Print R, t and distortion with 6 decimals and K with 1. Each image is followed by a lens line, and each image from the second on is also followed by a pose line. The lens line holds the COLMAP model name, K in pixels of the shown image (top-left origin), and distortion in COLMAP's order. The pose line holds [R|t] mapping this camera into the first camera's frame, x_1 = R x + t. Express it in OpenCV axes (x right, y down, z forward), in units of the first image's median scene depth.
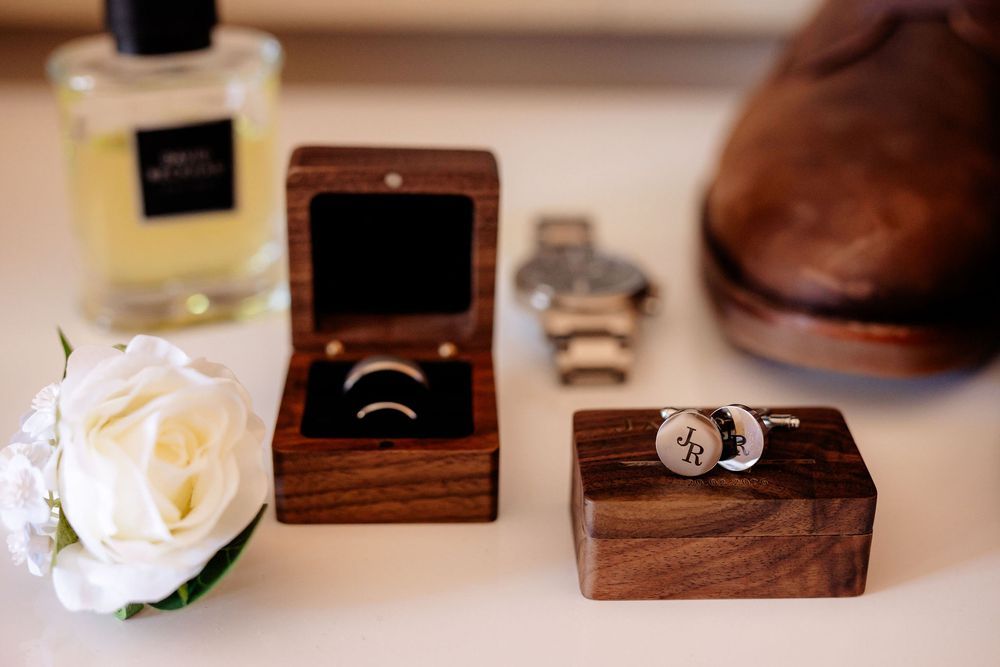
lens RADIAL K [[1588.3, 0, 500.0], [0, 1588.3, 333.5], [0, 0, 1]] dist [-0.003927, -0.038151]
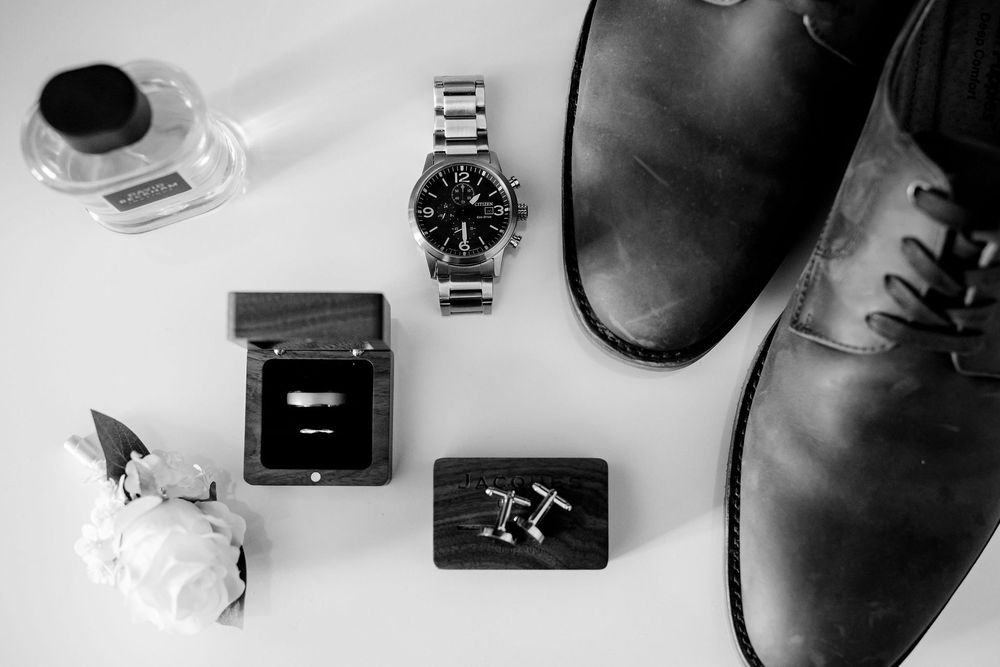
lens RADIAL K [[1529.2, 0, 500.0], [0, 1529.2, 333.5], [0, 0, 1]] dist [-0.001785, 0.003205]
pose [[0.999215, 0.034140, -0.020081, 0.140722], [-0.001681, 0.543082, 0.839678, -1.320003], [0.039572, -0.838985, 0.542713, 0.306576]]
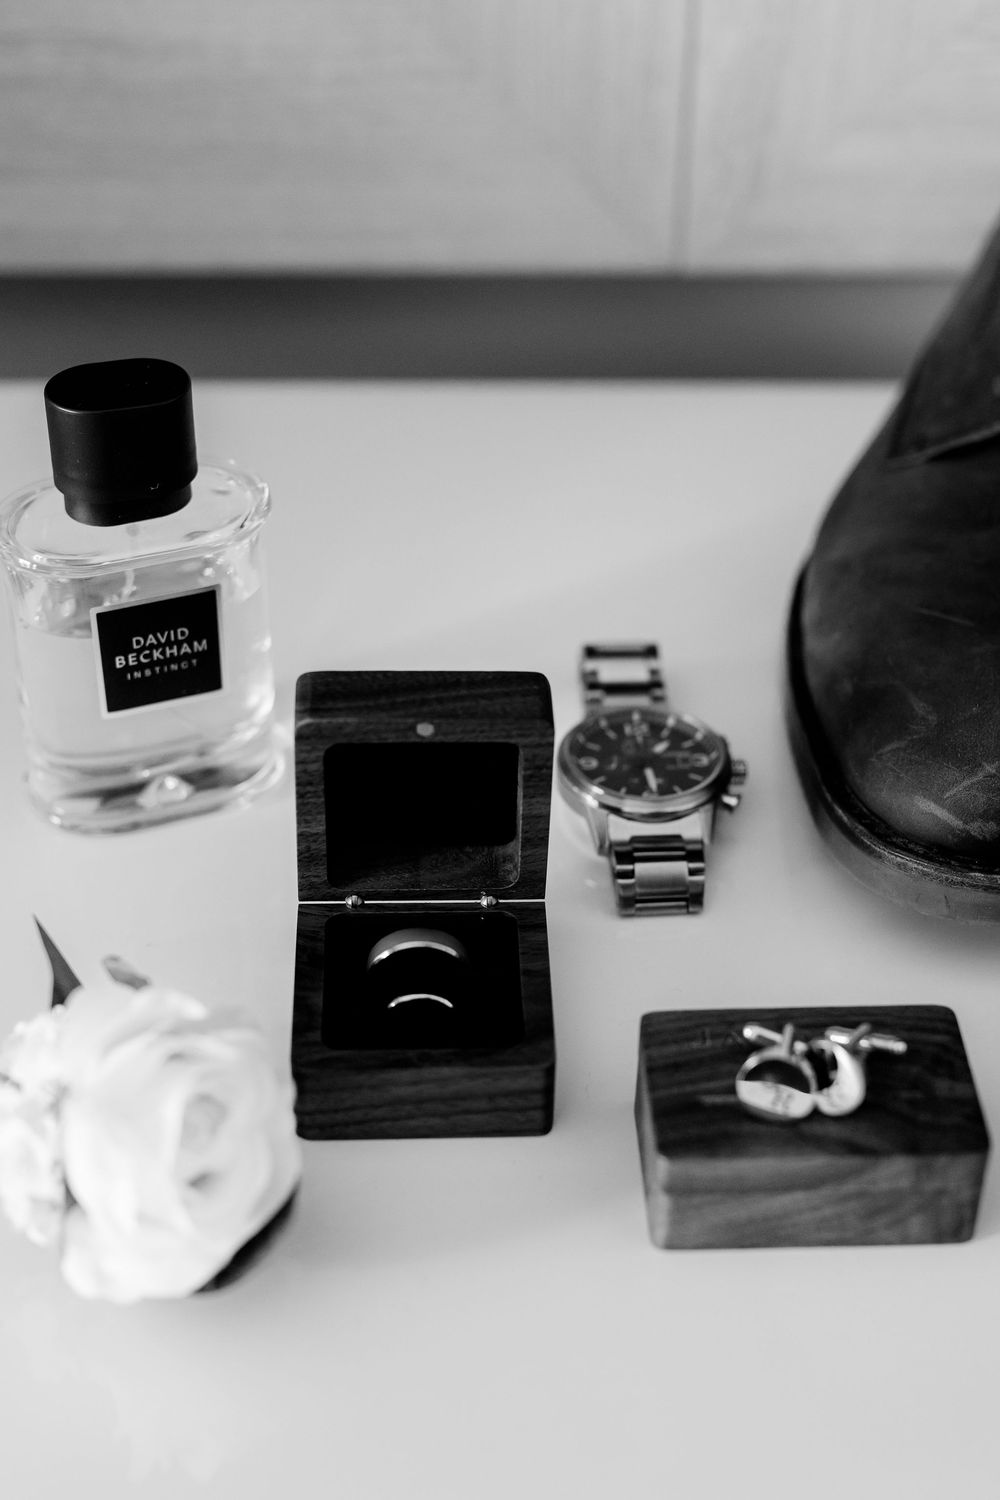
lens RADIAL K [[2293.8, 0, 455.1], [0, 2293.8, 750.0], [0, 0, 1]] dist [-0.001785, 0.003205]
pose [[0.999892, -0.004481, -0.013966, -0.037297], [0.007083, 0.981309, 0.192306, -0.341035], [0.012843, -0.192385, 0.981236, -0.192501]]
